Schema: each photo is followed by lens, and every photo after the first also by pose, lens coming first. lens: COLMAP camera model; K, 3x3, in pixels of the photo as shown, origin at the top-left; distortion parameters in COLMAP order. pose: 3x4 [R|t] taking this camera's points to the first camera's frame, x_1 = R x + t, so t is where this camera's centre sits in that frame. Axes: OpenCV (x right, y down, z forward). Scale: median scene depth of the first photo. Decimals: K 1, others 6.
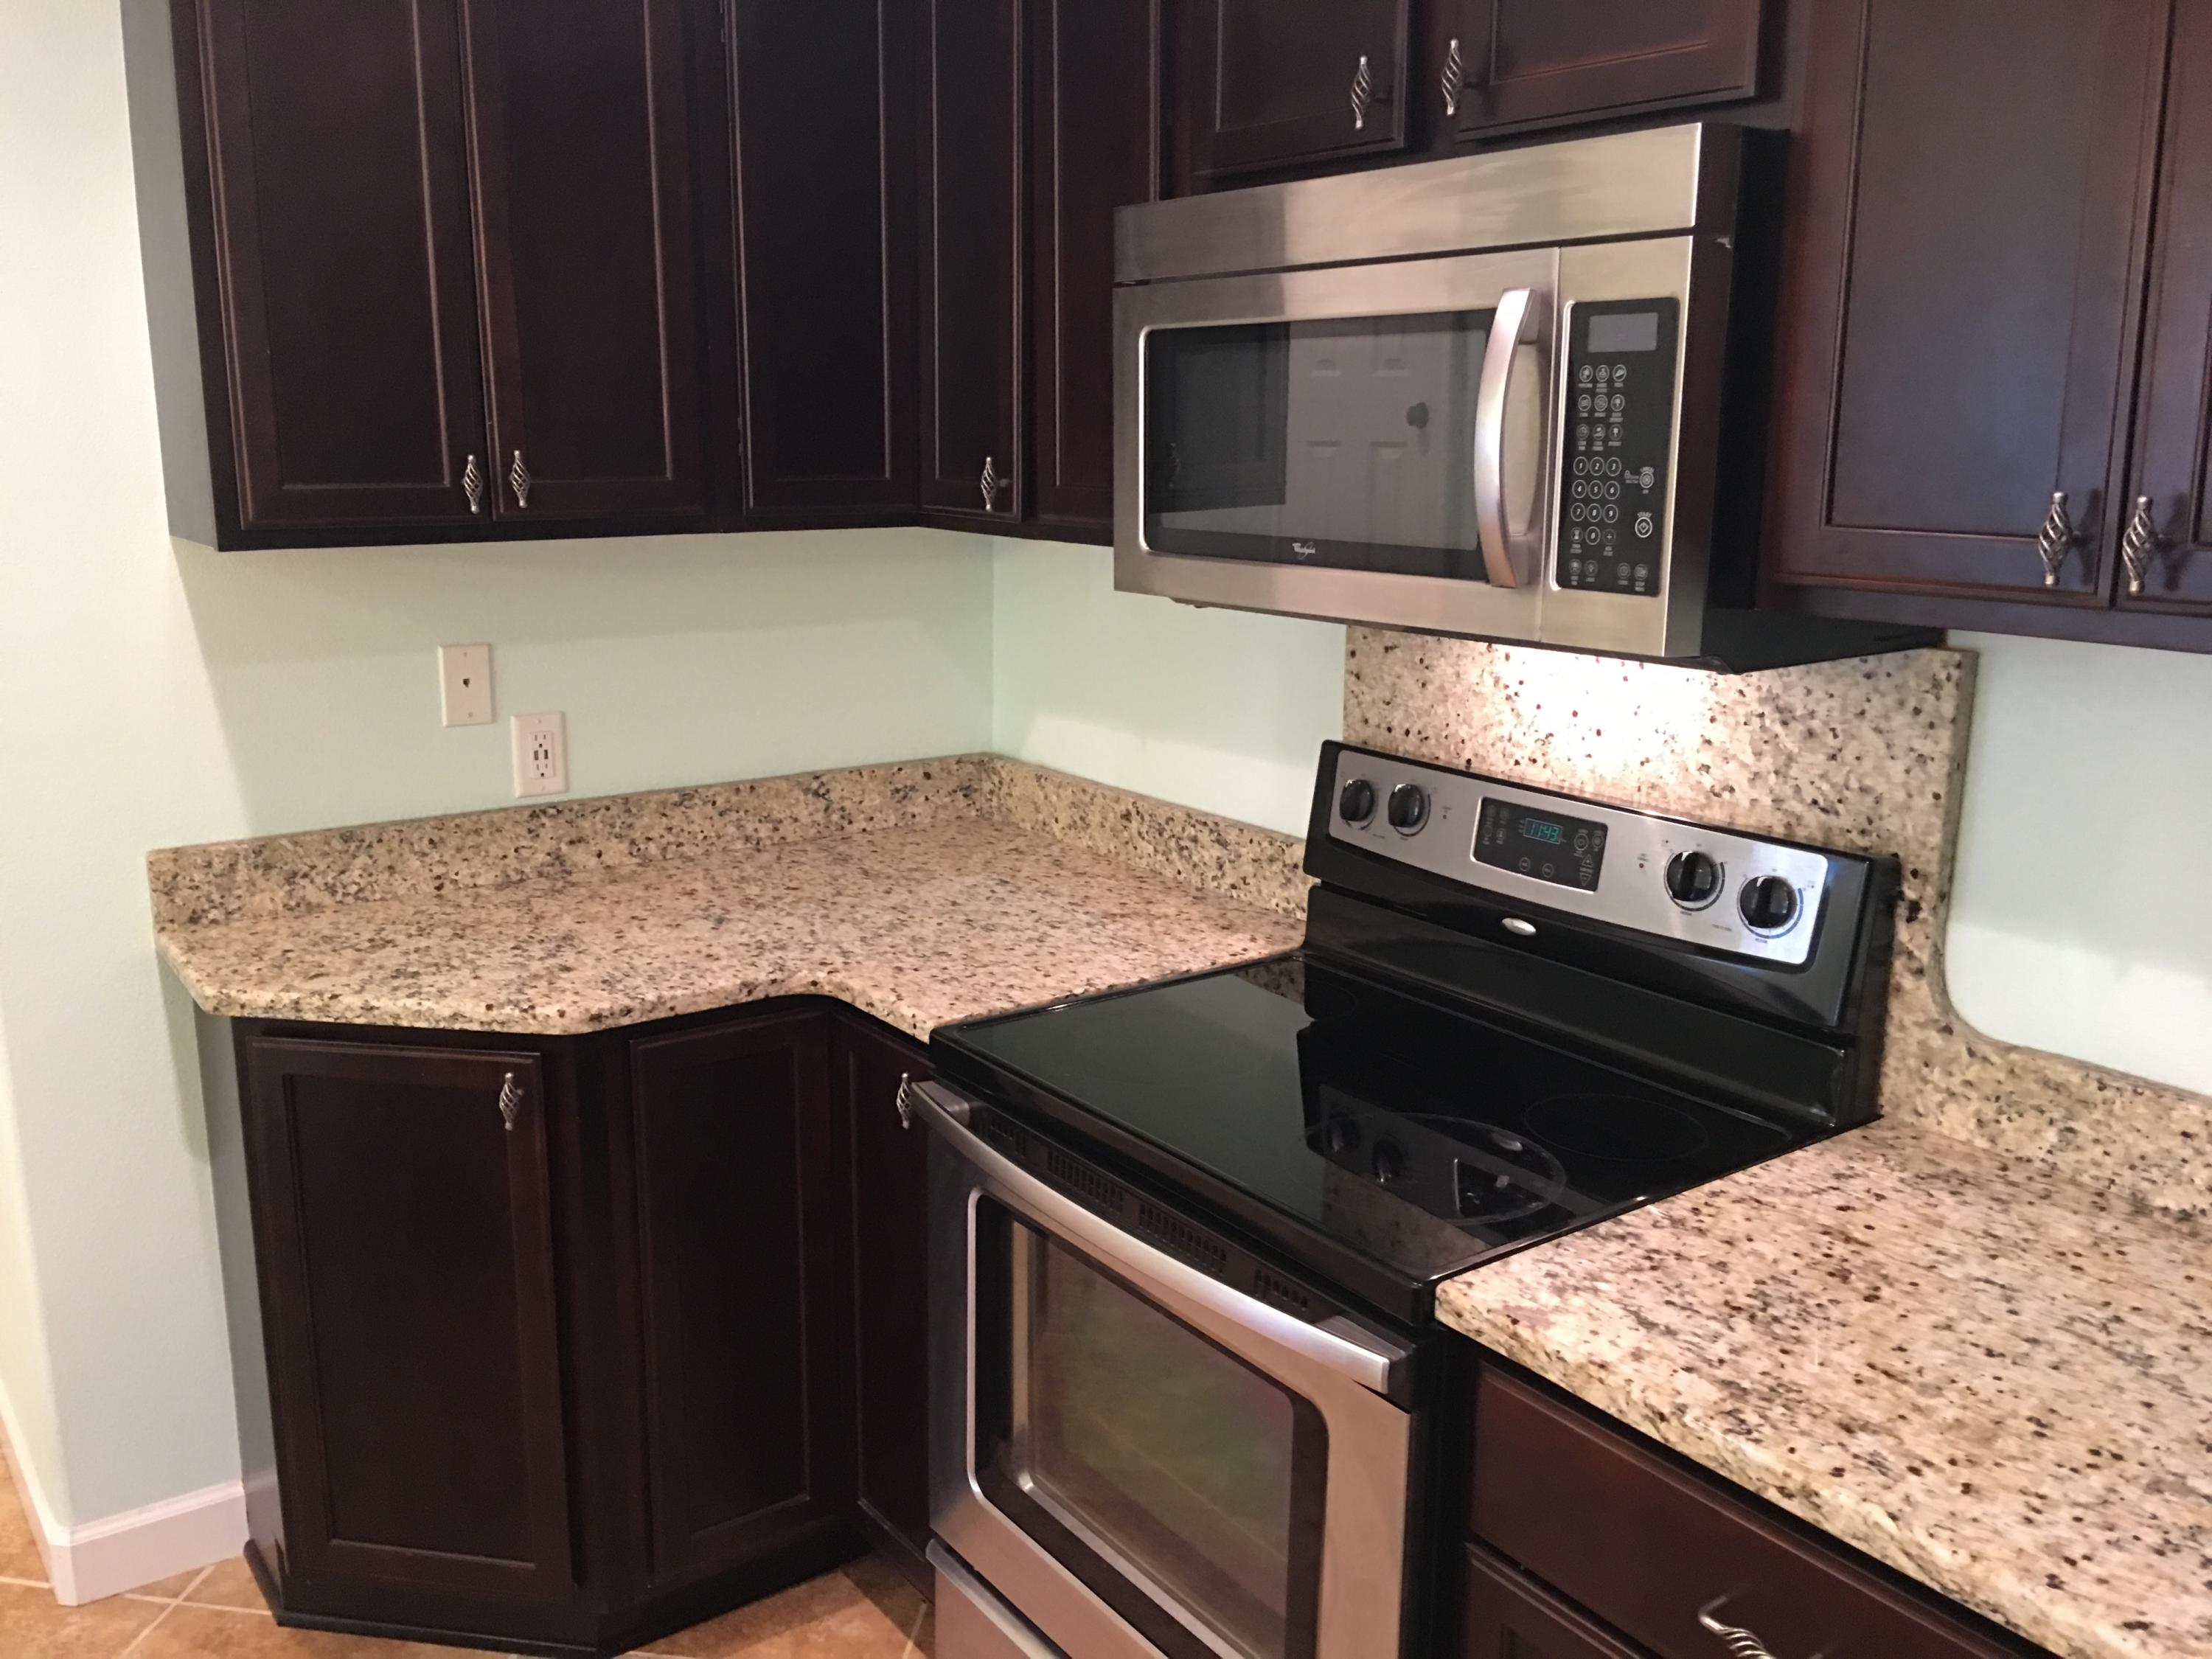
lens RADIAL K [[1894.8, 0, 1102.2], [0, 1894.8, 818.0], [0, 0, 1]] dist [0.068384, -0.126906]
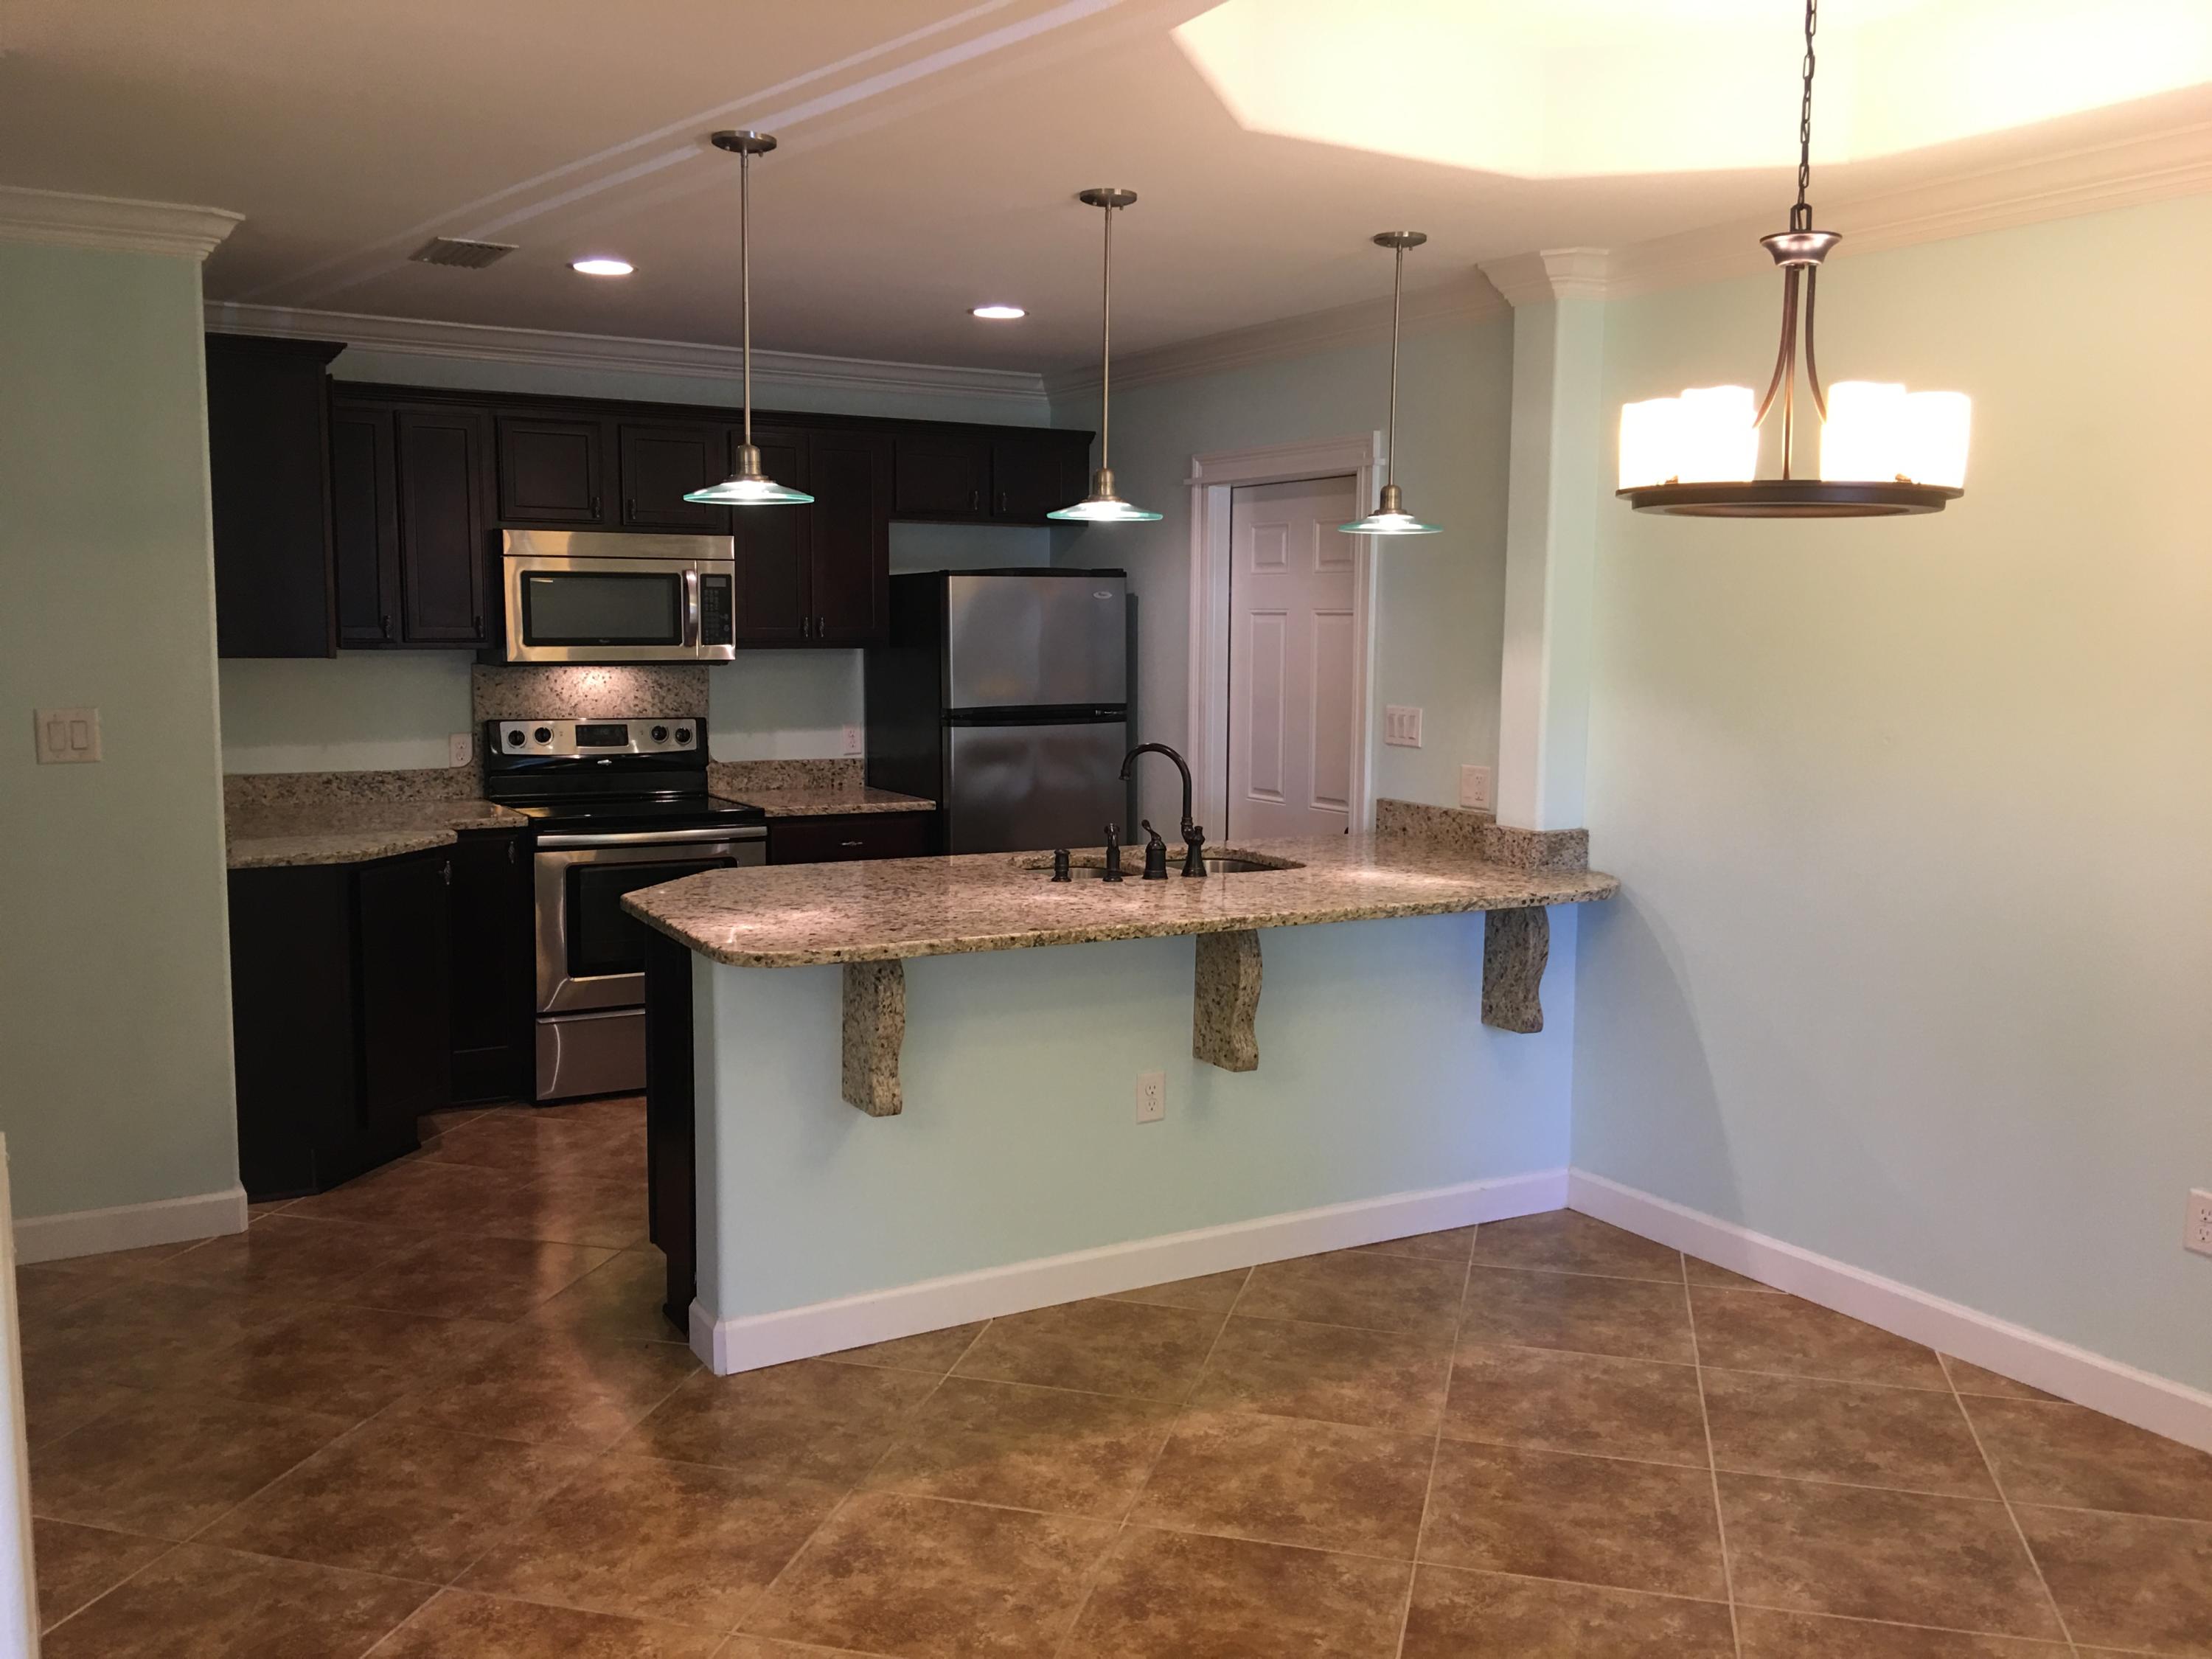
lens RADIAL K [[1894.8, 0, 1097.6], [0, 1894.8, 840.5], [0, 0, 1]] dist [0.068384, -0.126906]
pose [[0.081942, -0.123018, 0.989016, -3.030172], [0.201219, 0.973959, 0.104474, 0.019522], [-0.976113, 0.190448, 0.104562, -0.096929]]
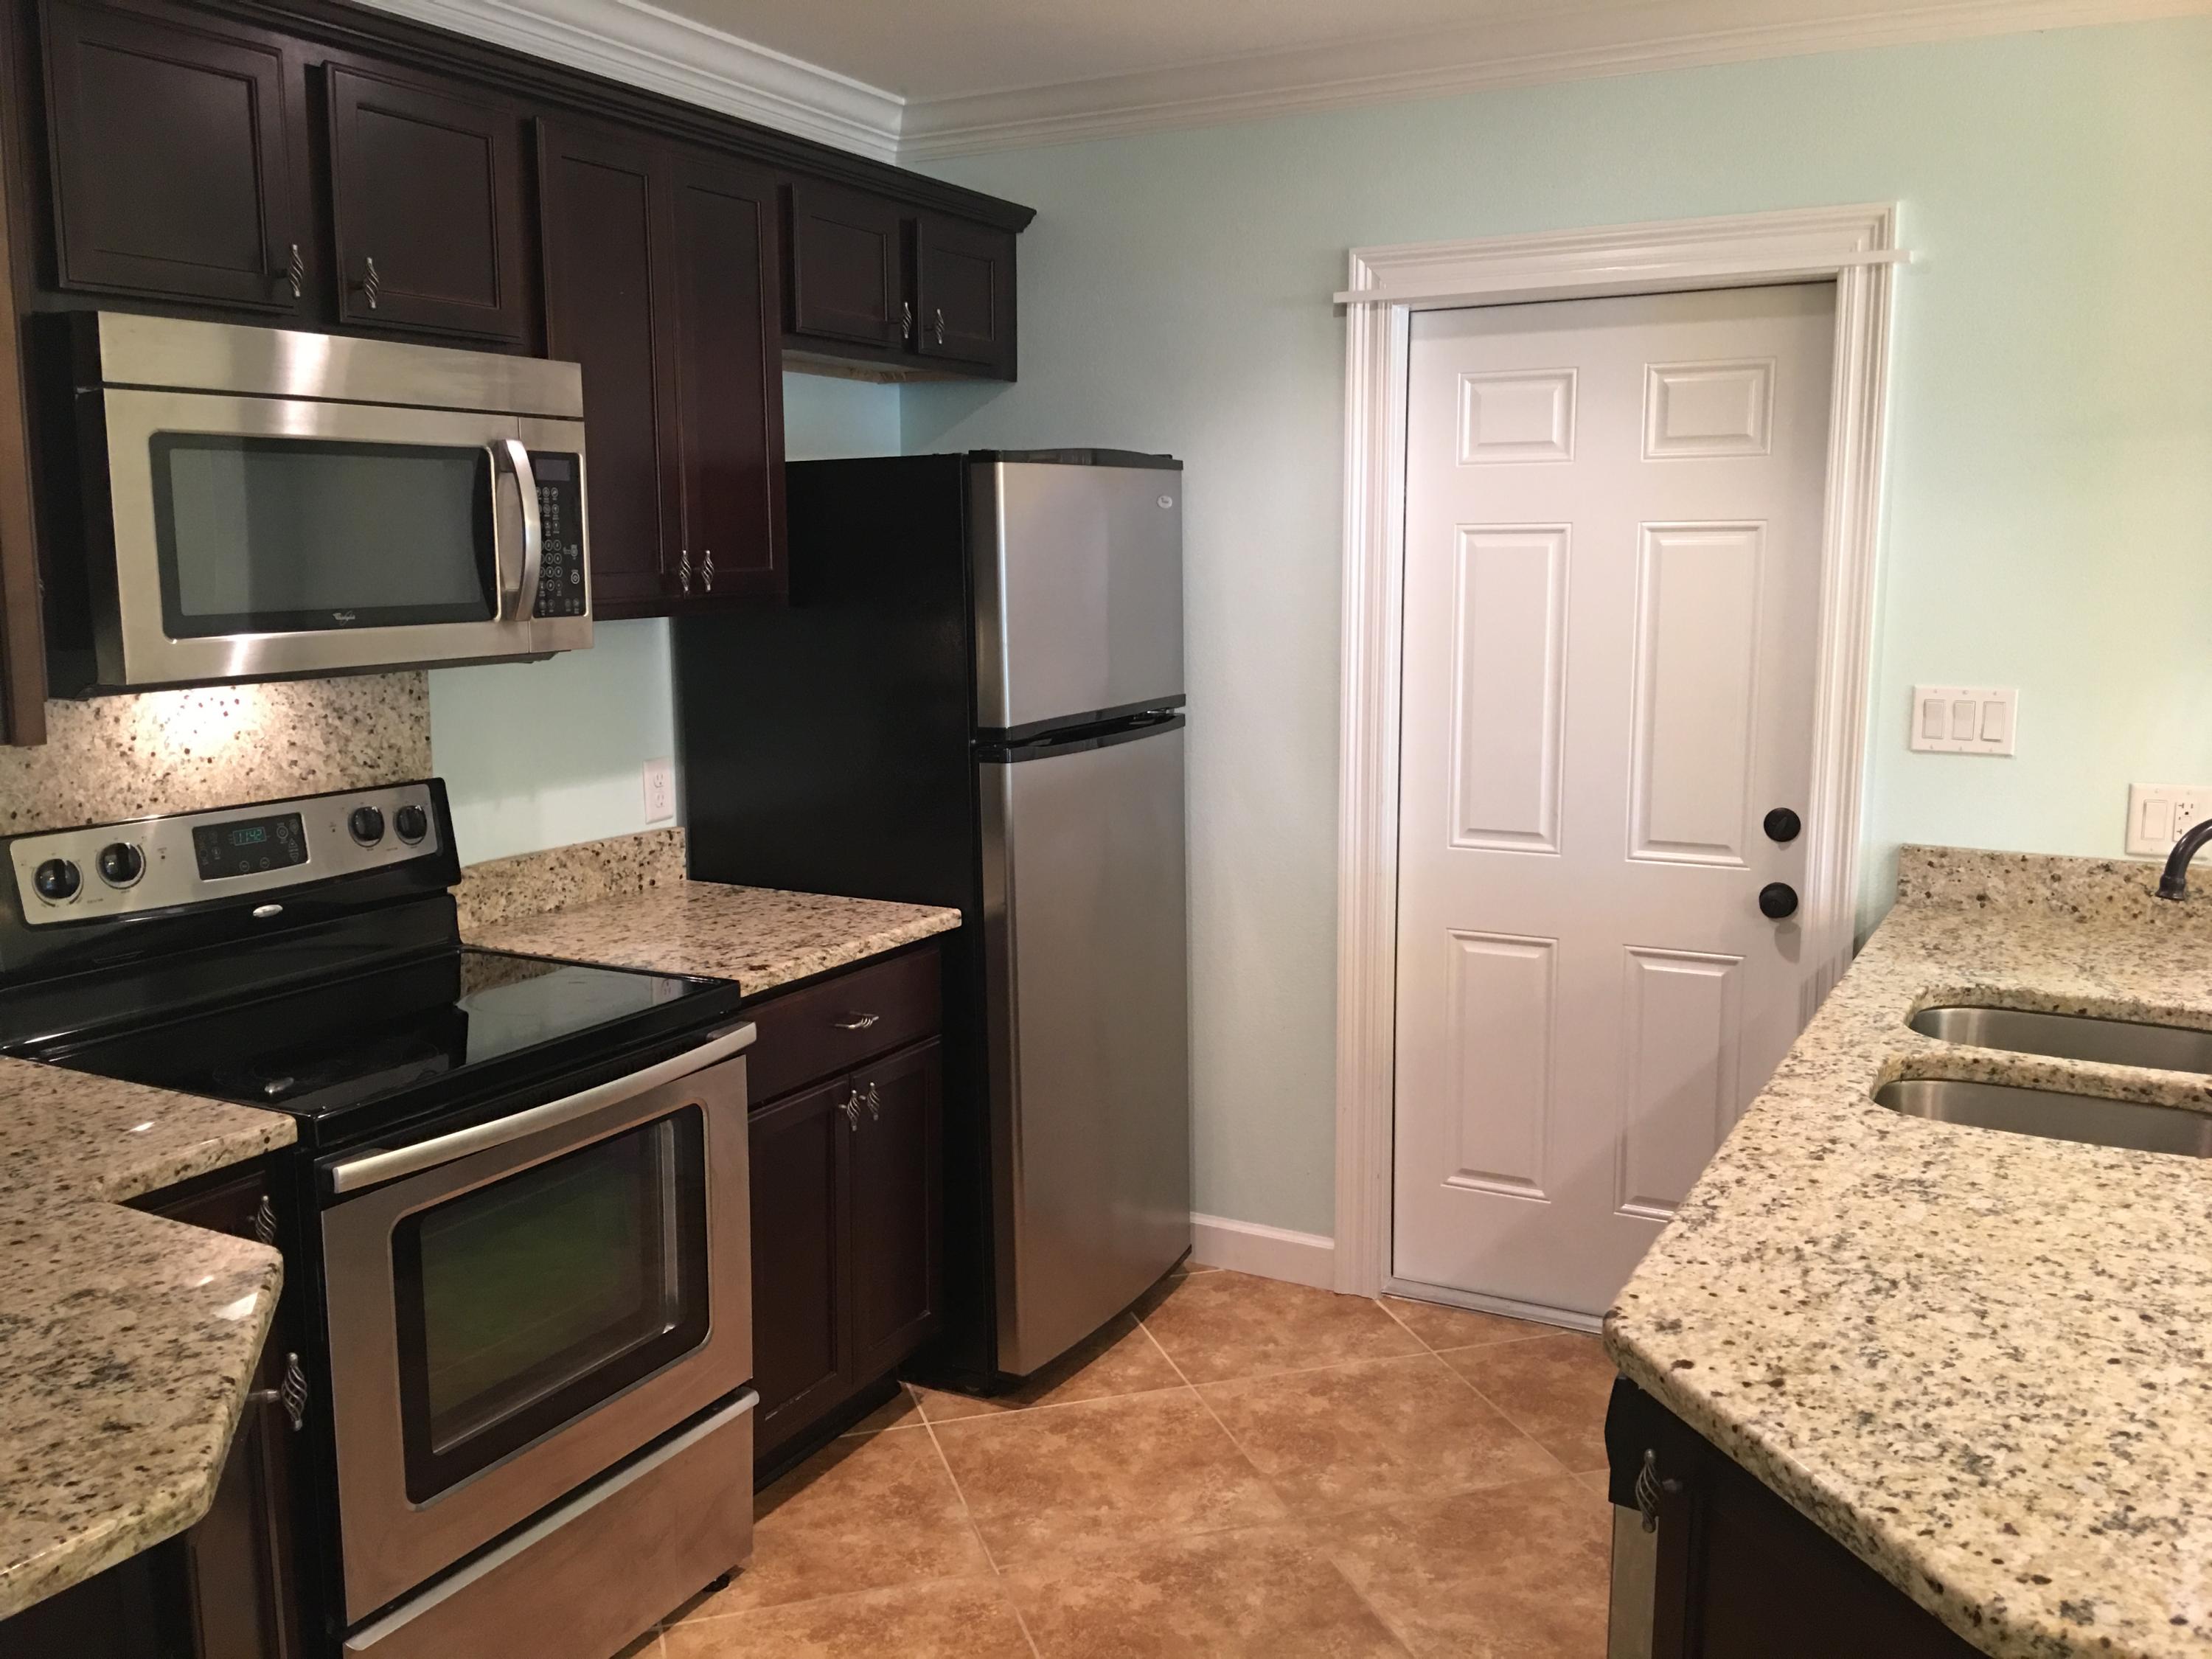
lens RADIAL K [[1894.8, 0, 1112.0], [0, 1894.8, 811.1], [0, 0, 1]] dist [0.068384, -0.126906]
pose [[-0.455211, -0.128138, 0.881115, -1.253112], [0.188877, 0.953172, 0.236197, -0.218852], [-0.870120, 0.273942, -0.409692, 1.092083]]
